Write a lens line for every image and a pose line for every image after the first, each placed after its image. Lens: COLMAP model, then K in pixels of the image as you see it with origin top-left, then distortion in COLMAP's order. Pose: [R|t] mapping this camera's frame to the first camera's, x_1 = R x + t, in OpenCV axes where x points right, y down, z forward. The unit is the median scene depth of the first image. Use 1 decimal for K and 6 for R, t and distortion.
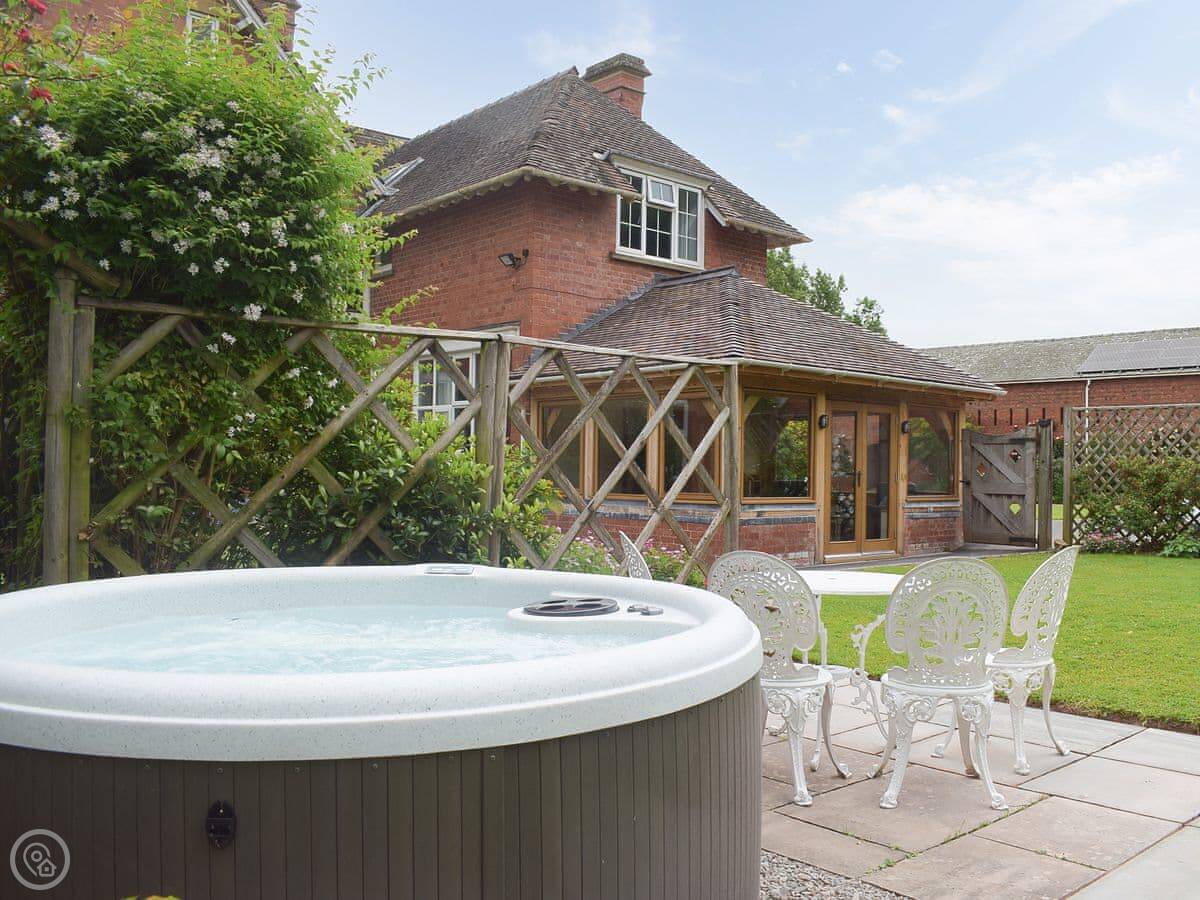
lens RADIAL K [[1120.8, 0, 600.0], [0, 1120.8, 450.0], [0, 0, 1]] dist [-0.098293, -0.002058]
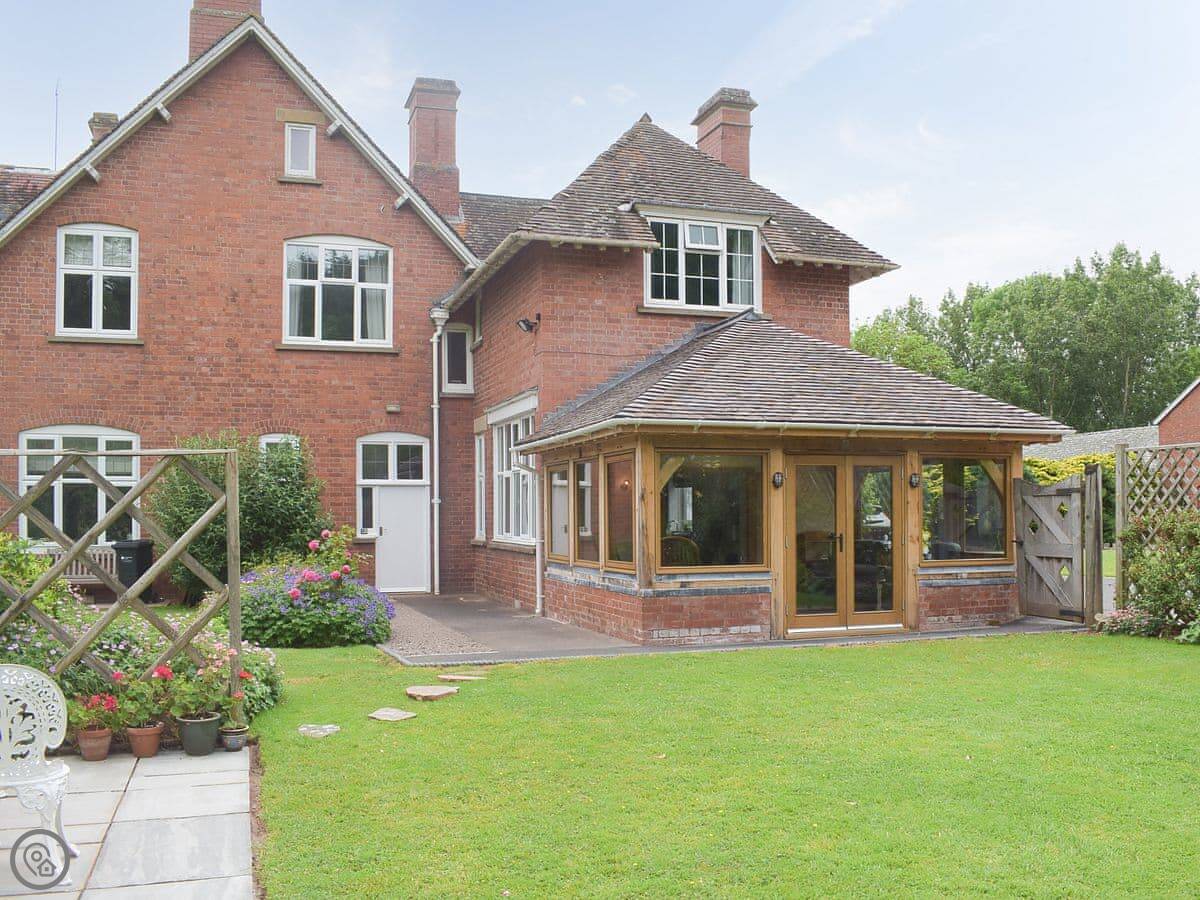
lens RADIAL K [[1133.0, 0, 602.0], [0, 1133.0, 497.5], [0, 0, 1]] dist [-0.085516, -0.011020]
pose [[0.911126, -0.028182, -0.411163, 0.388586], [0.029431, 0.999561, -0.003293, -0.011006], [0.411076, -0.009100, 0.911556, 0.104660]]
